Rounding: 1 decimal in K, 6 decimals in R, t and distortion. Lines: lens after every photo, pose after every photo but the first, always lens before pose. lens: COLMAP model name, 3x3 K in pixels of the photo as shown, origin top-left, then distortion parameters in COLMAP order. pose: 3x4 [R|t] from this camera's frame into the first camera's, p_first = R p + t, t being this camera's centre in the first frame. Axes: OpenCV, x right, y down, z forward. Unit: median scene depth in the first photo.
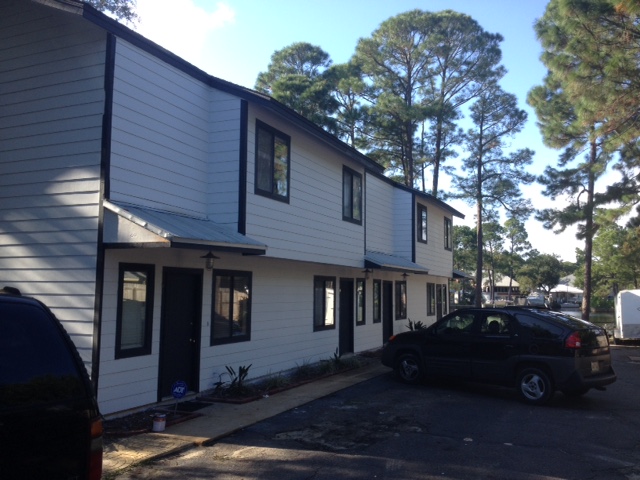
lens RADIAL K [[640.7, 0, 318.0], [0, 640.7, 243.5], [0, 0, 1]] dist [0.006861, 0.000000]
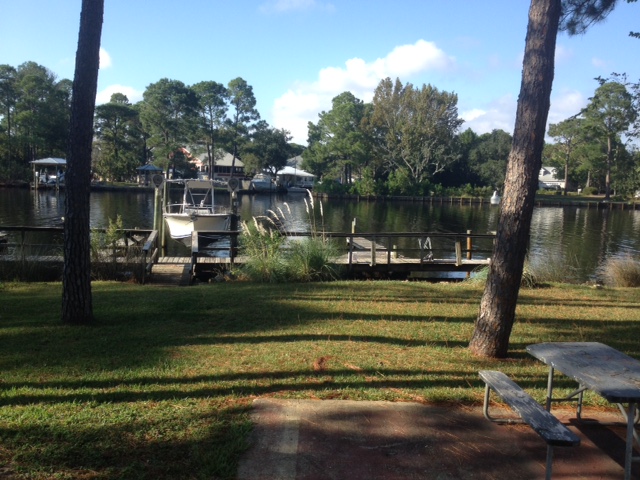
lens RADIAL K [[640.7, 0, 319.1], [0, 640.7, 242.2], [0, 0, 1]] dist [0.006861, 0.000000]
pose [[0.910644, -0.021356, 0.412640, 0.059312], [-0.051527, 0.984998, 0.164691, 0.022497], [-0.409967, -0.171237, 0.895882, 0.202290]]
